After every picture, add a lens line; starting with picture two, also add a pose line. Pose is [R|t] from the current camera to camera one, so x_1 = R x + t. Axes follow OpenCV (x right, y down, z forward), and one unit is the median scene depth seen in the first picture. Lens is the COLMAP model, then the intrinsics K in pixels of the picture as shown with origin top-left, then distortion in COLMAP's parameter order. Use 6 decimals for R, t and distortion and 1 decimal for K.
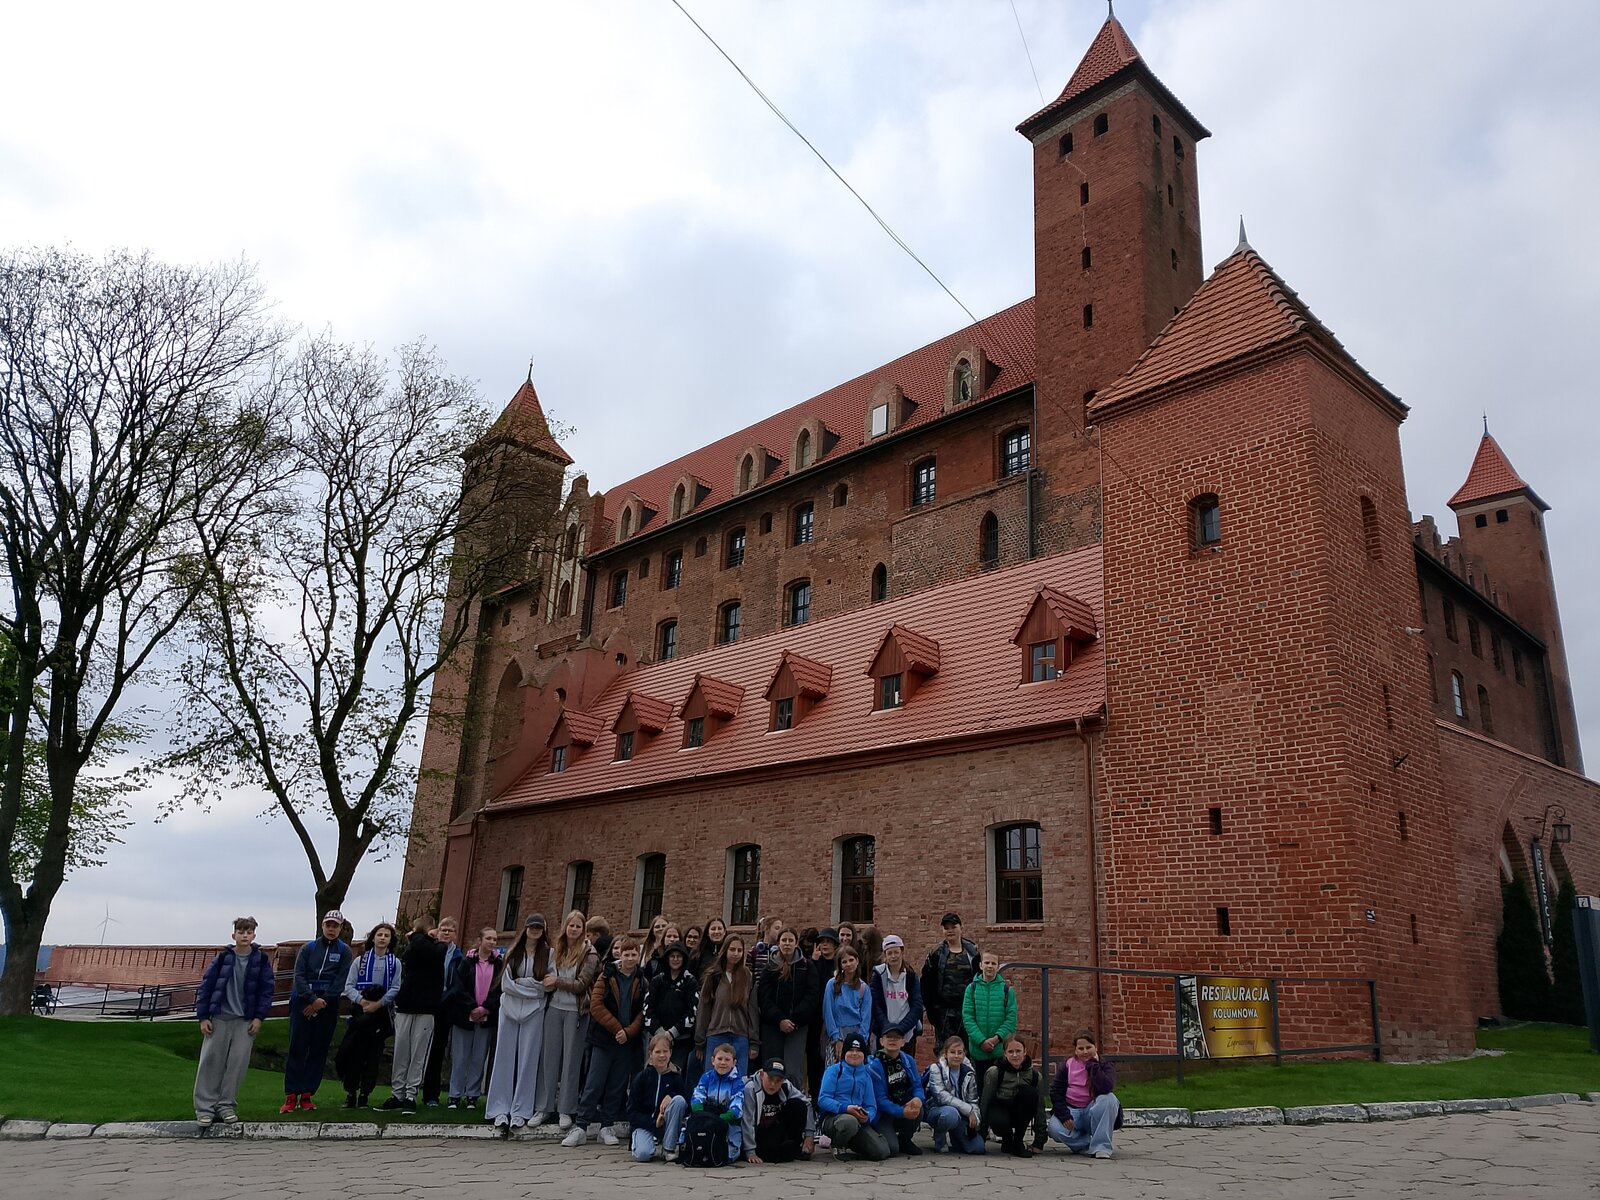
lens RADIAL K [[1192.0, 0, 792.7], [0, 1192.0, 597.1], [0, 0, 1]] dist [0.095692, -0.169665]
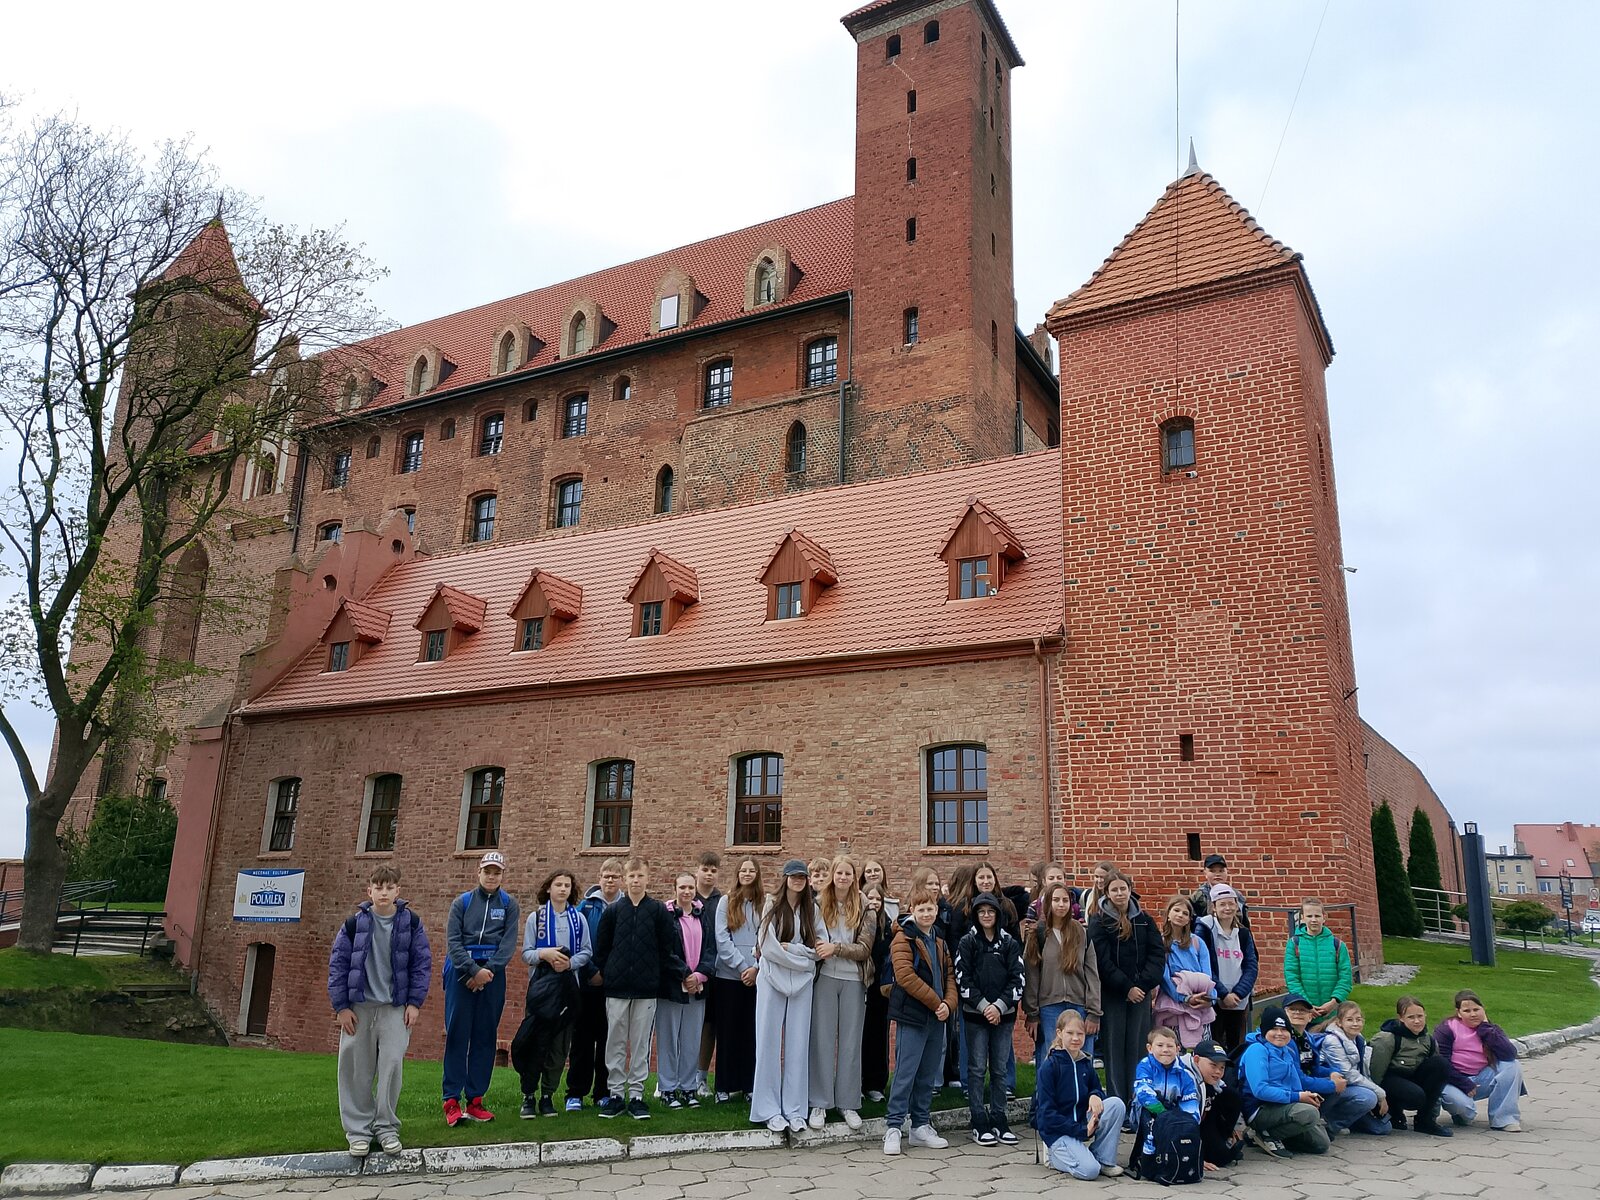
lens RADIAL K [[1192.0, 0, 792.7], [0, 1192.0, 597.1], [0, 0, 1]] dist [0.095692, -0.169665]
pose [[0.956905, 0.056273, 0.284896, -0.201720], [-0.076877, 0.995133, 0.061652, 0.021184], [-0.280040, -0.080897, 0.956574, 0.121878]]
